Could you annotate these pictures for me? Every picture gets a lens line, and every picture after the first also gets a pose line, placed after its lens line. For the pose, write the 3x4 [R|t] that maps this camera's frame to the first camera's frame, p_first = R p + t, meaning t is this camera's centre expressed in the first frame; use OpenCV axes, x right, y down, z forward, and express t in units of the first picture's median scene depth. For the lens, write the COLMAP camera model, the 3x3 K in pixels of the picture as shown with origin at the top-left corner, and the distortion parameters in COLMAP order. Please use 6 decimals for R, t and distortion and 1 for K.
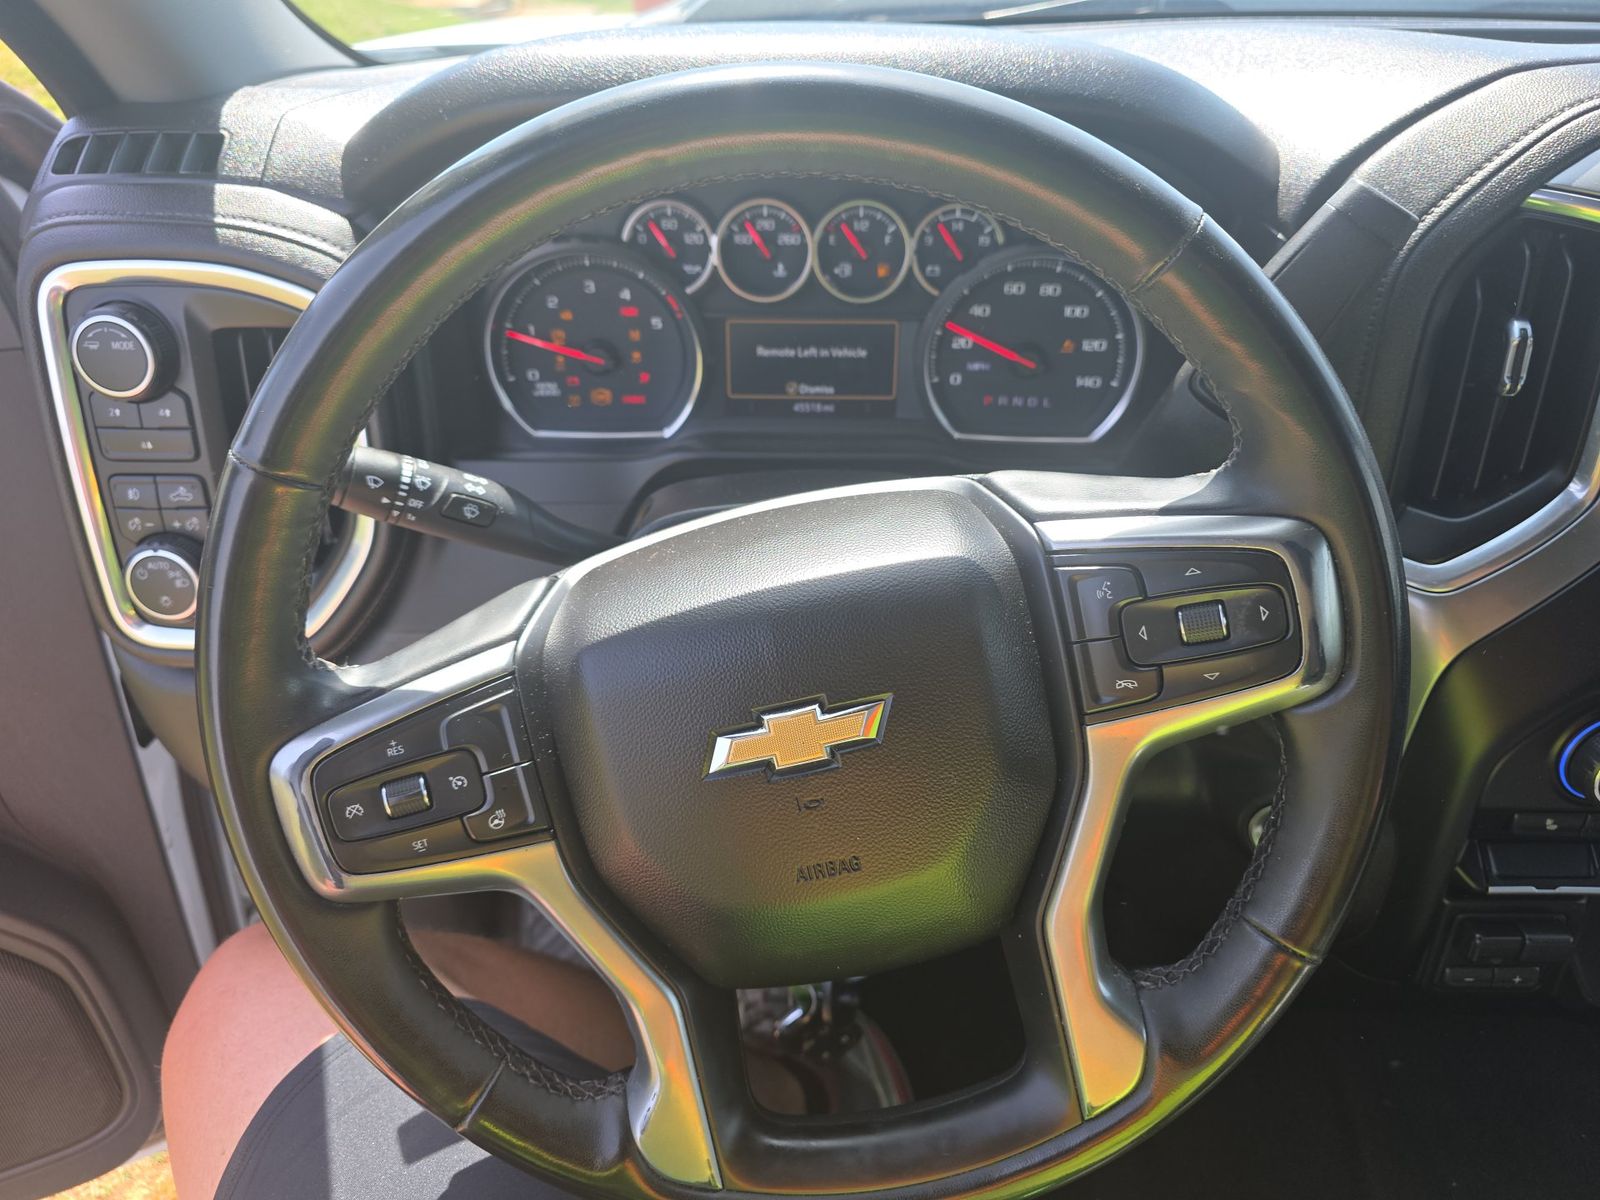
lens RADIAL K [[1158.8, 0, 793.9], [0, 1158.8, 617.1], [0, 0, 1]] dist [0.055193, -0.055838]
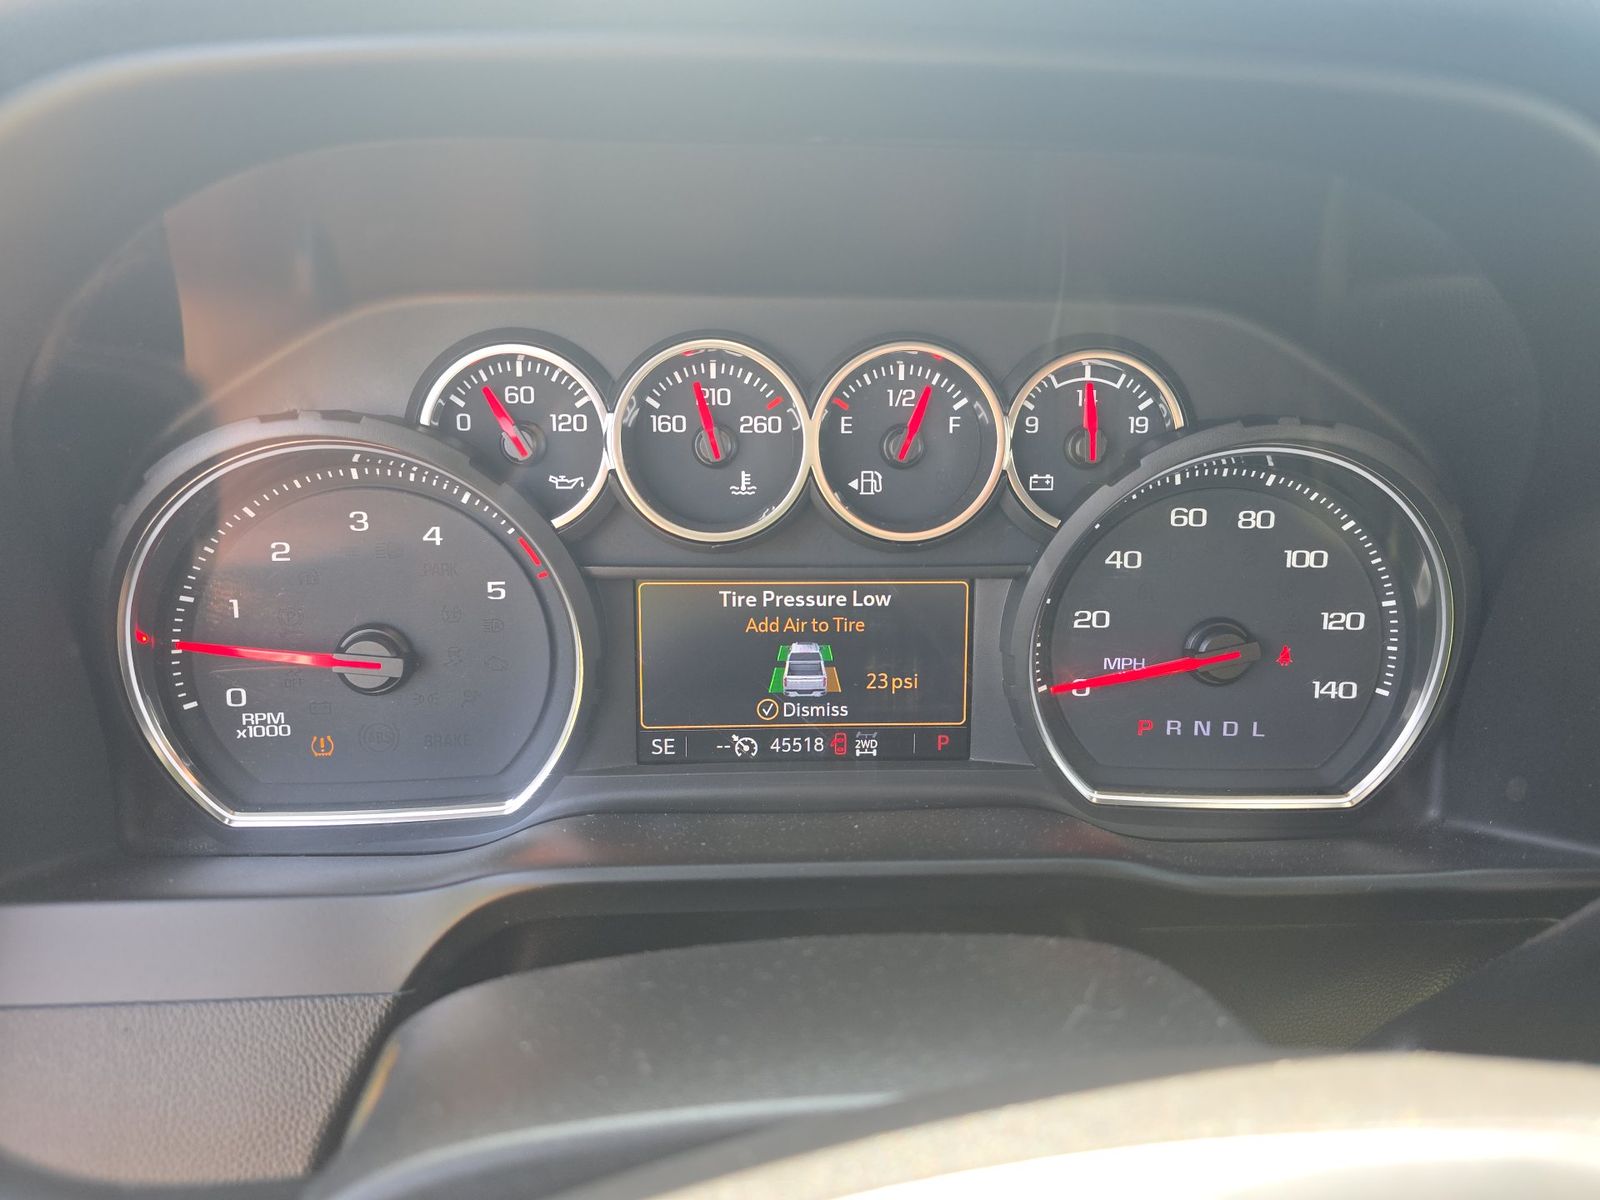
lens RADIAL K [[1158.8, 0, 793.9], [0, 1158.8, 617.1], [0, 0, 1]] dist [0.055193, -0.055838]
pose [[0.998808, -0.016374, 0.045979, -0.014033], [0.027720, 0.965674, -0.258274, -0.110243], [-0.040171, 0.259241, 0.964977, 0.522843]]
